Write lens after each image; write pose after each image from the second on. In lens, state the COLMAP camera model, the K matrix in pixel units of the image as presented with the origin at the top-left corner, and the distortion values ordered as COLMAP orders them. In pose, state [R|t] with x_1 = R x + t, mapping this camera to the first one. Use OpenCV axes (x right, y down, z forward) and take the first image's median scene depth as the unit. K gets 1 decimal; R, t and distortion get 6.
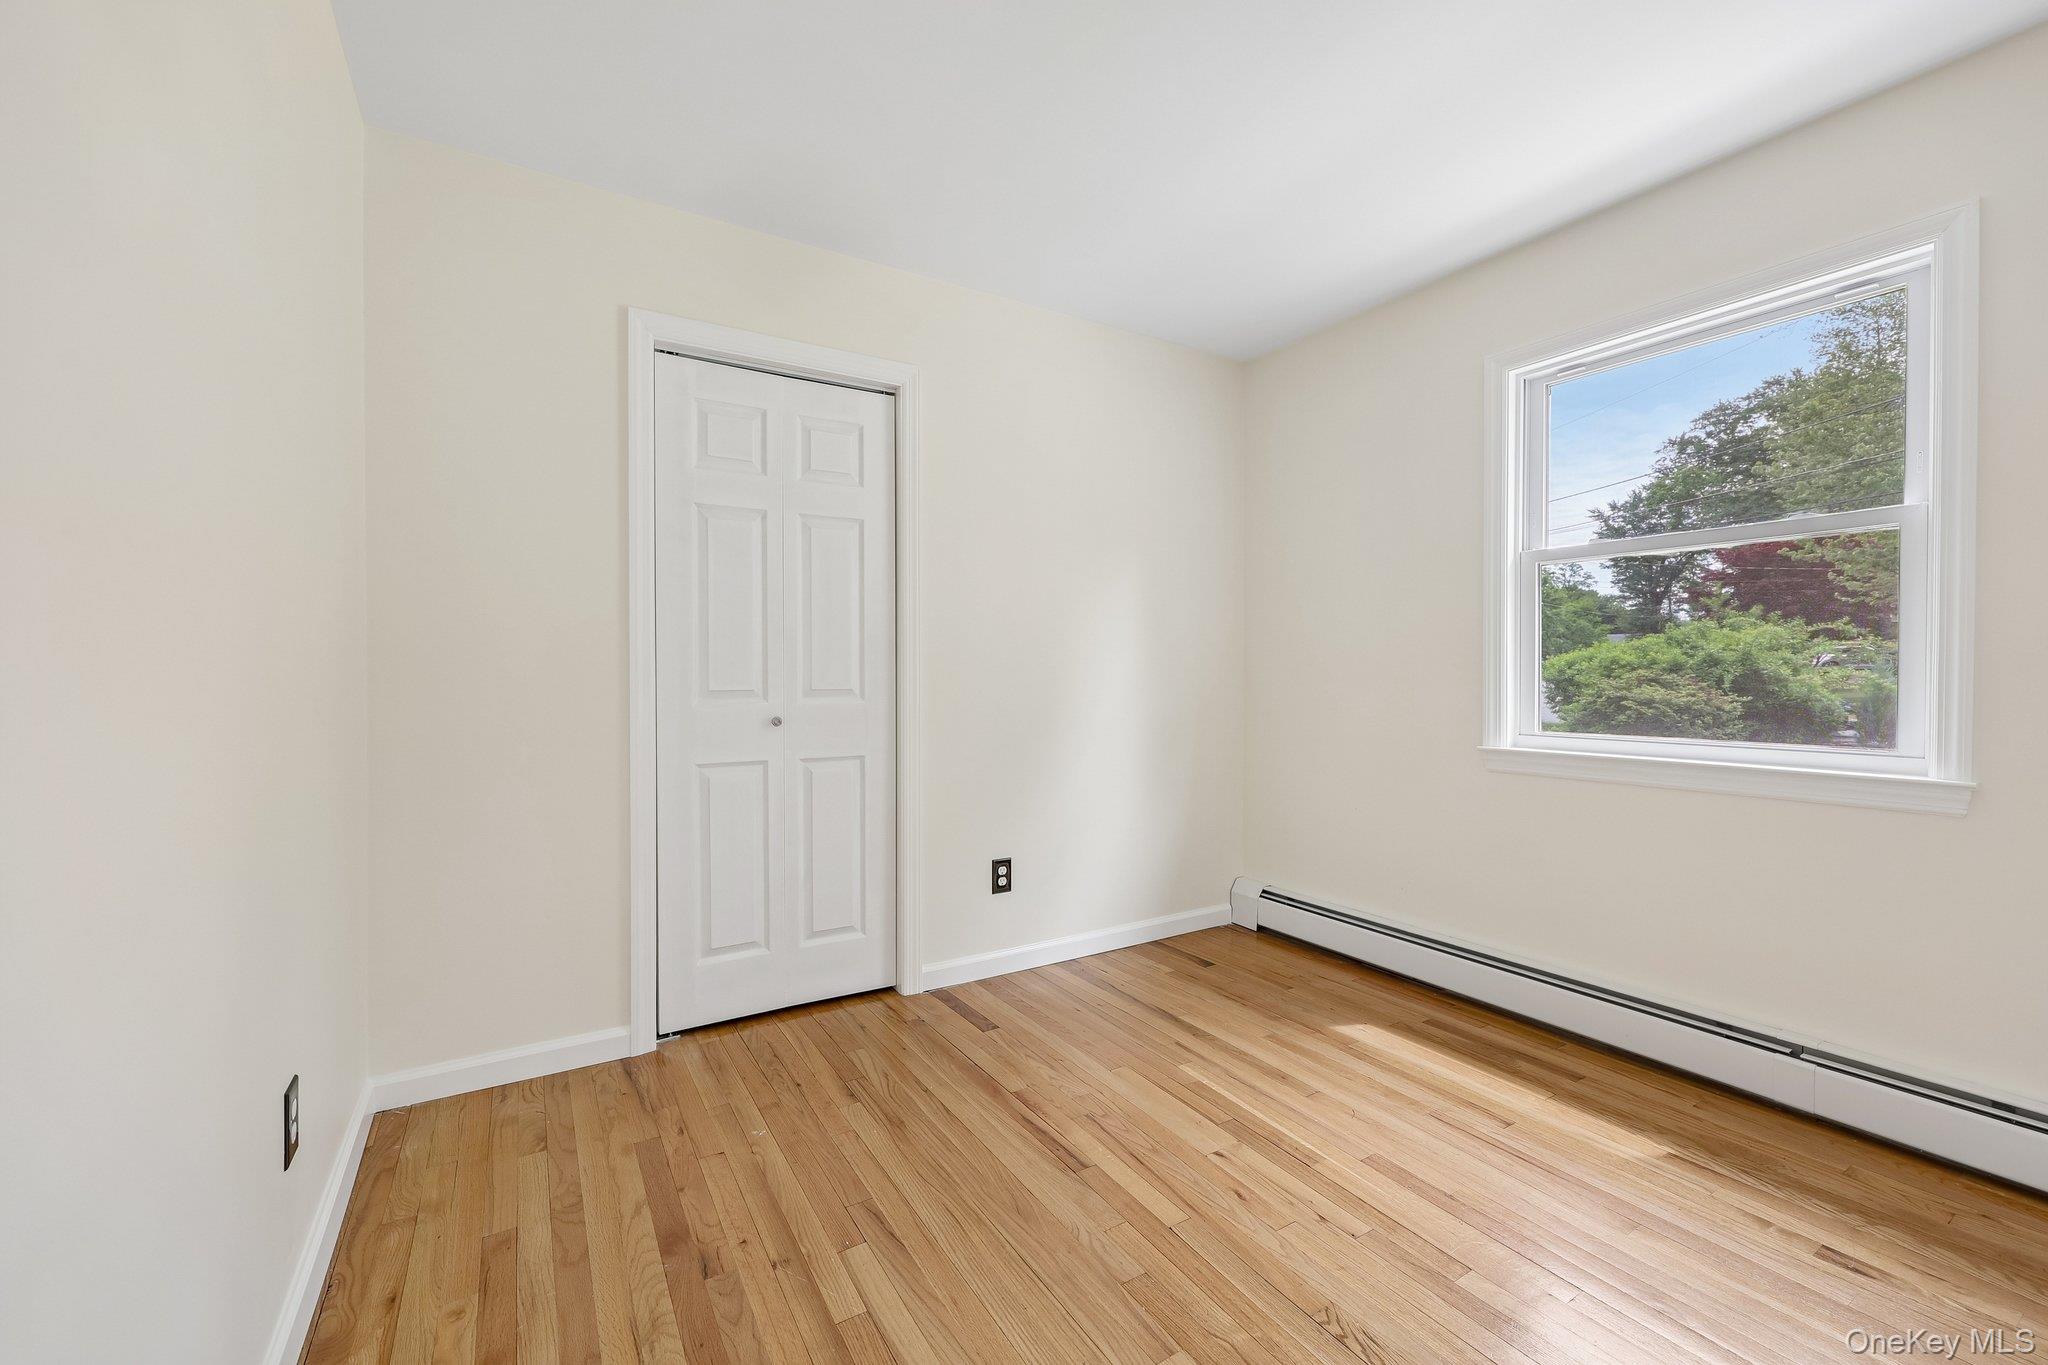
lens RADIAL K [[826.0, 0, 1021.3], [0, 826.0, 685.5], [0, 0, 1]] dist [0.002384, 0.000312]
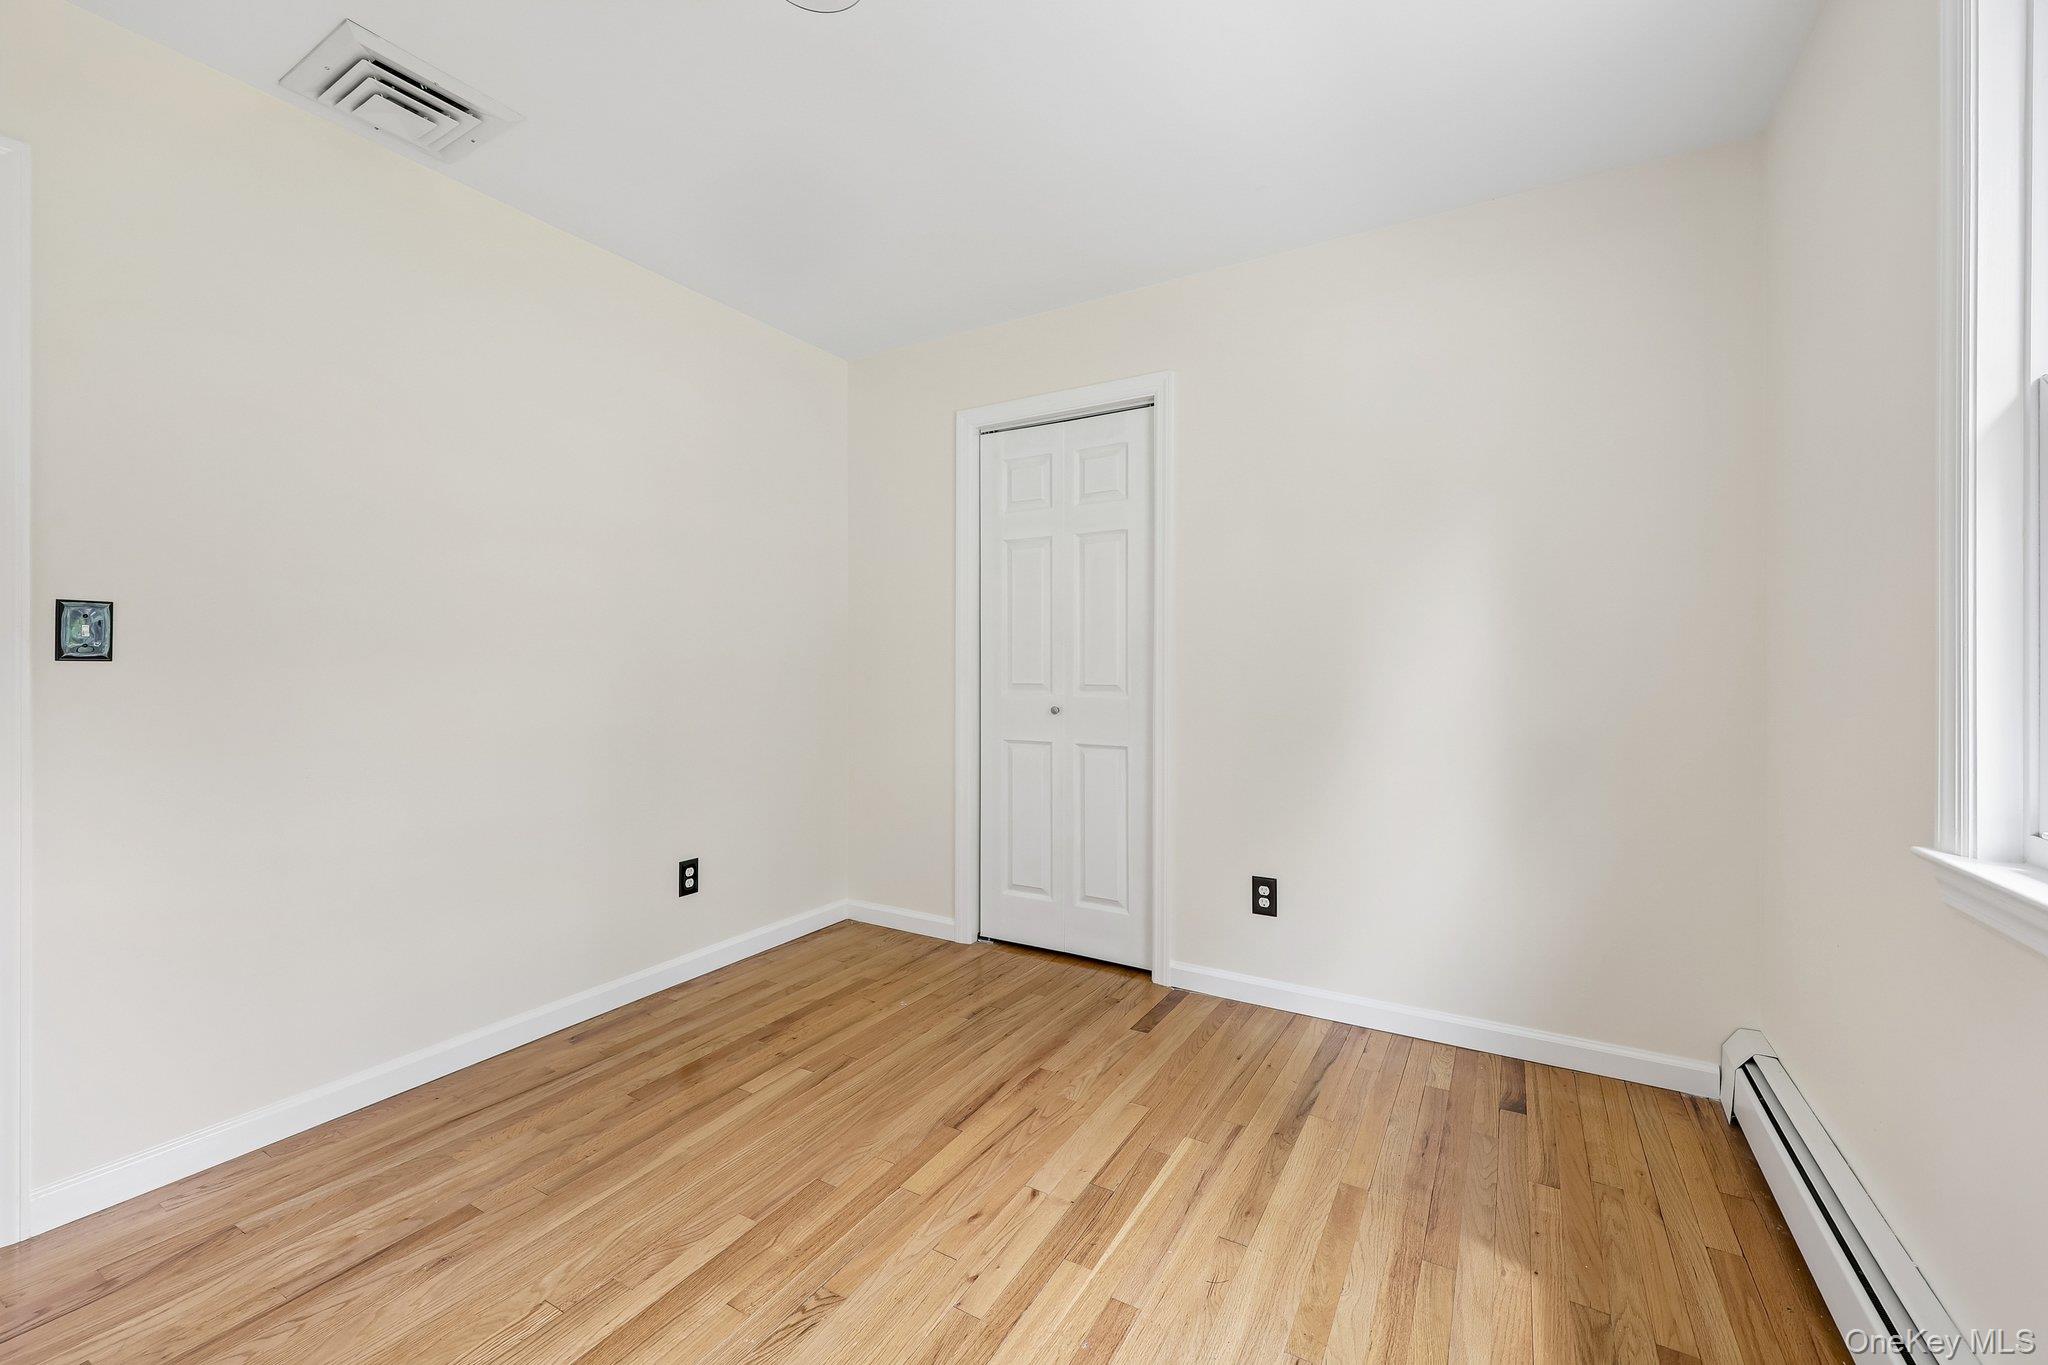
lens RADIAL K [[833.6, 0, 1014.2], [0, 833.6, 671.1], [0, 0, 1]] dist [0.001289, 0.000619]
pose [[0.464897, 0.007771, -0.885331, 0.806757], [-0.014459, 0.999895, 0.001184, -0.015435], [0.885247, 0.012250, 0.464960, 0.411018]]
